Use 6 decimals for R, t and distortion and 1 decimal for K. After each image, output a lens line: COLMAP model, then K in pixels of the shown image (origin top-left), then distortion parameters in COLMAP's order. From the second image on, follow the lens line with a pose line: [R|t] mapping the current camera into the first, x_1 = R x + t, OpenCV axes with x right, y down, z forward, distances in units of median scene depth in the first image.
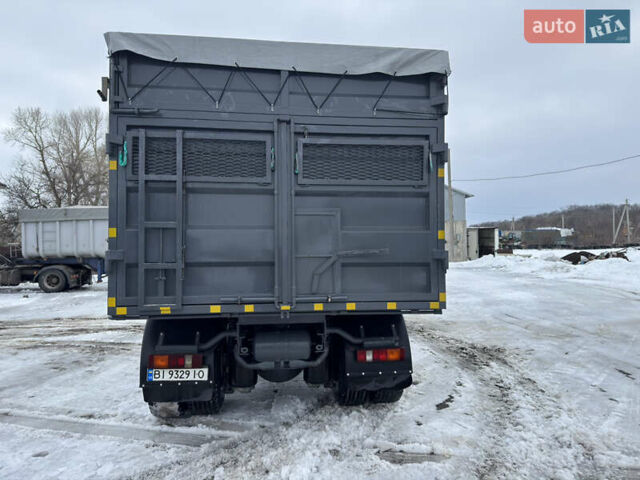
lens RADIAL K [[448.4, 0, 323.4], [0, 448.4, 243.1], [0, 0, 1]] dist [0.054617, -0.057659]
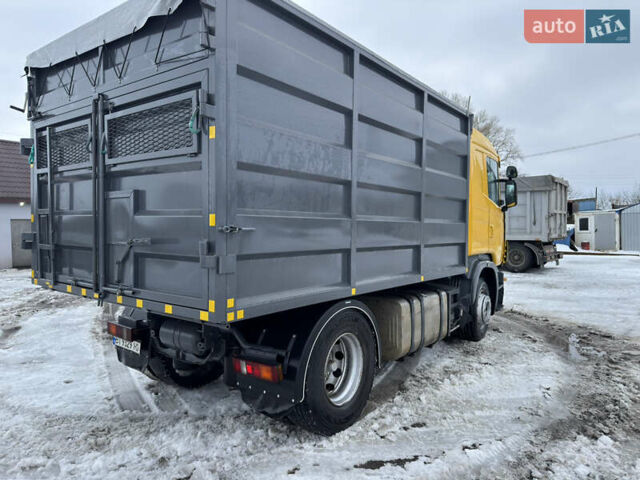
lens RADIAL K [[449.9, 0, 320.0], [0, 449.9, 240.0], [0, 0, 1]] dist [0.037888, -0.035236]
pose [[0.715801, 0.029746, -0.697671, 0.760135], [-0.001009, 0.999135, 0.041564, -0.012675], [0.698304, -0.029048, 0.715212, 0.515522]]
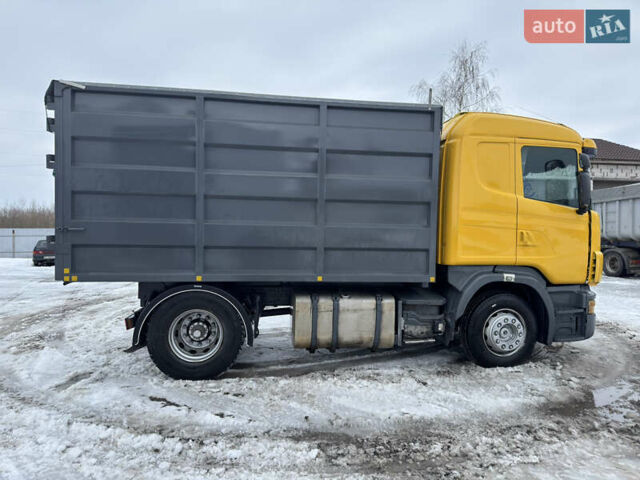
lens RADIAL K [[449.9, 0, 320.0], [0, 449.9, 240.0], [0, 0, 1]] dist [0.037888, -0.035236]
pose [[0.010631, 0.040402, -0.999127, 1.365837], [-0.000808, 0.999183, 0.040395, -0.021198], [0.999943, 0.000378, 0.010655, 1.497879]]
